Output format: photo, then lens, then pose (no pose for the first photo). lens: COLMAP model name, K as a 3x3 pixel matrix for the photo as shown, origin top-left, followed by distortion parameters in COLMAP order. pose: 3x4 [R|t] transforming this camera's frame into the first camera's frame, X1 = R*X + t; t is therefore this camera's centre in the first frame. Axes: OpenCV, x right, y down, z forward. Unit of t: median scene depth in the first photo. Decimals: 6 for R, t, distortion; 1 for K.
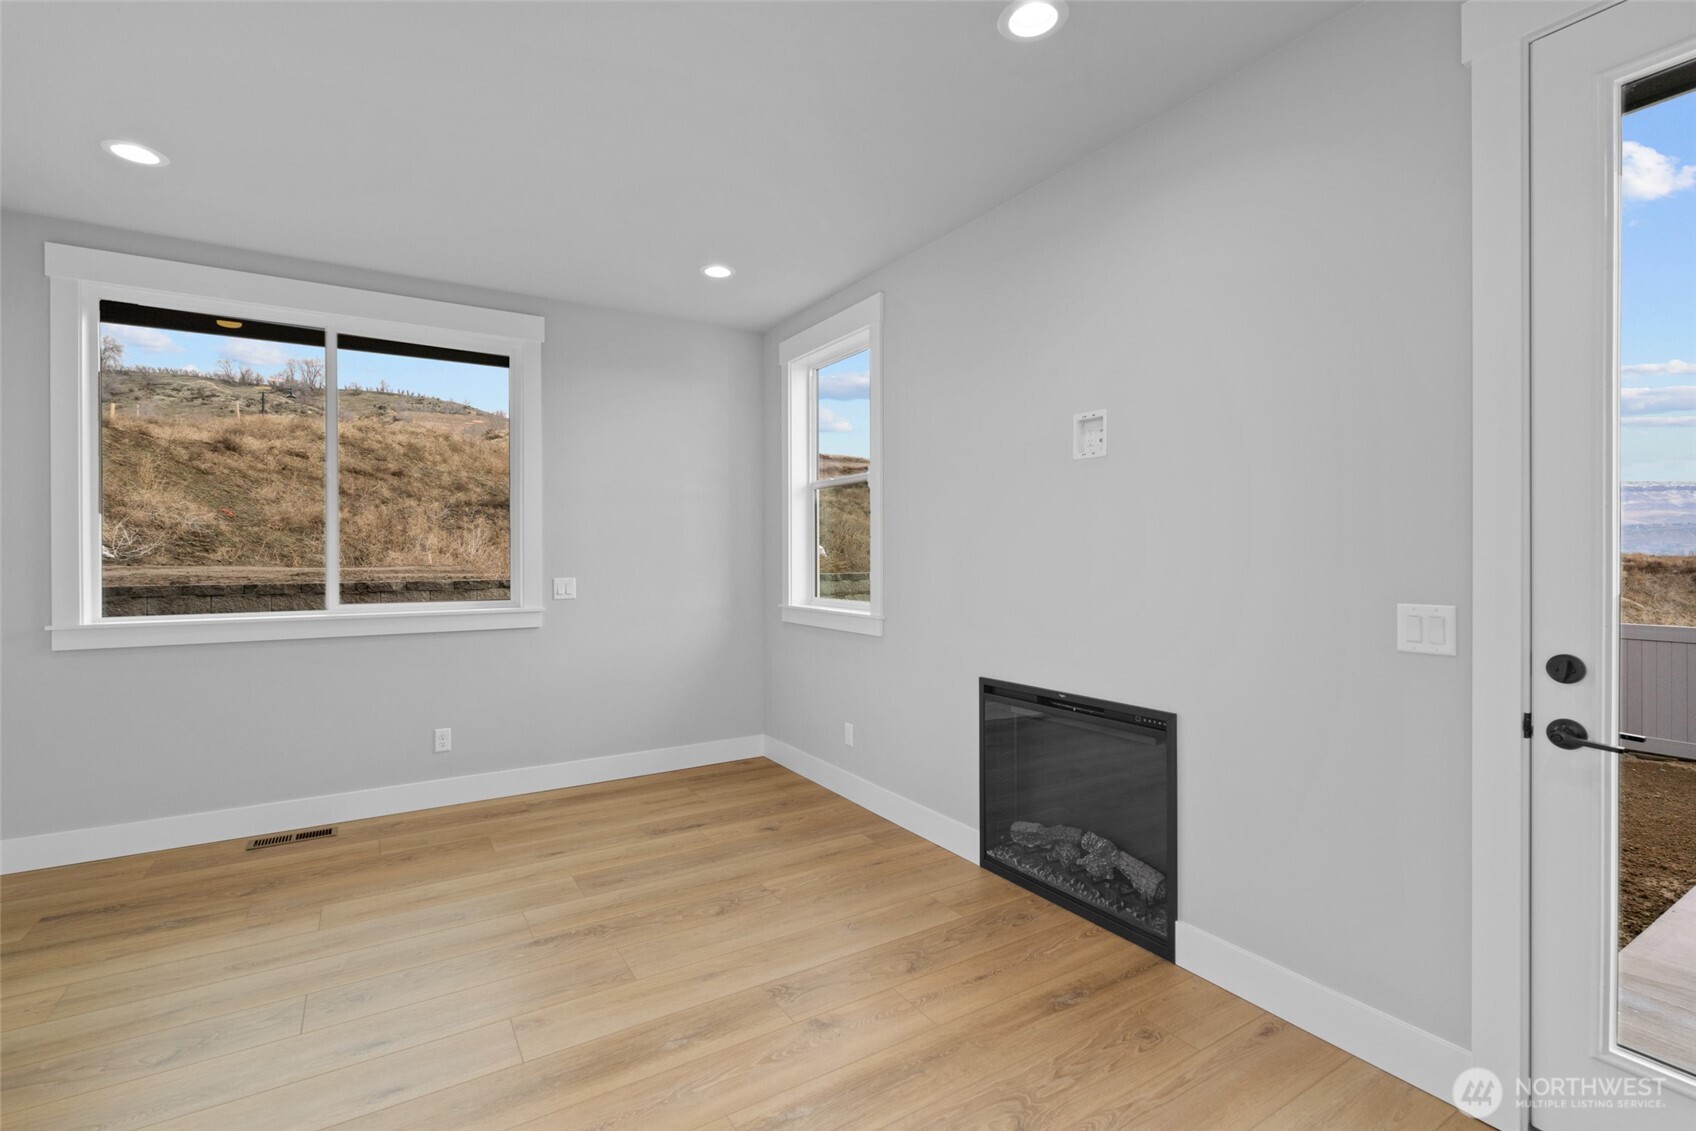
lens RADIAL K [[772.6, 0, 835.6], [0, 772.6, 557.0], [0, 0, 1]] dist [-0.000257, 0.001683]
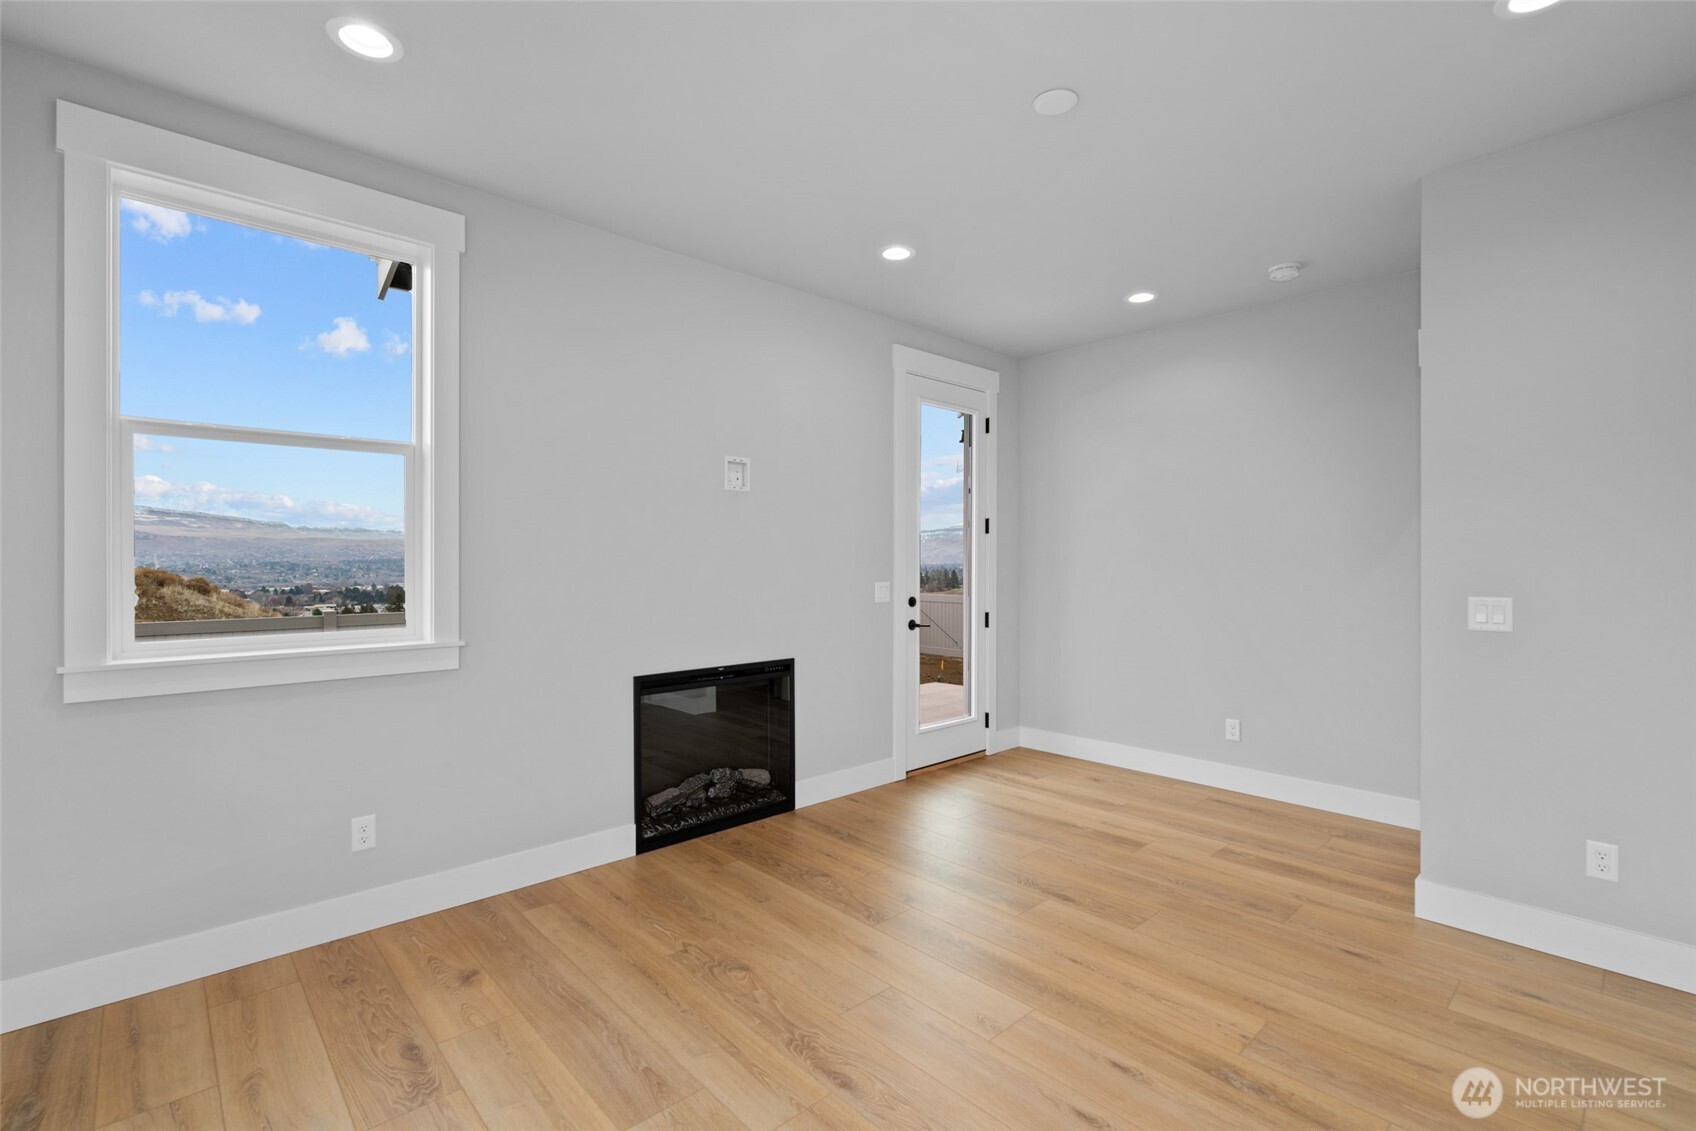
lens RADIAL K [[770.1, 0, 842.4], [0, 770.1, 565.2], [0, 0, 1]] dist [-0.000692, 0.000634]
pose [[-0.200031, -0.004425, 0.979780, -1.013926], [0.002405, 0.999985, 0.005008, -0.001886], [-0.979787, 0.003358, -0.200017, 1.049598]]
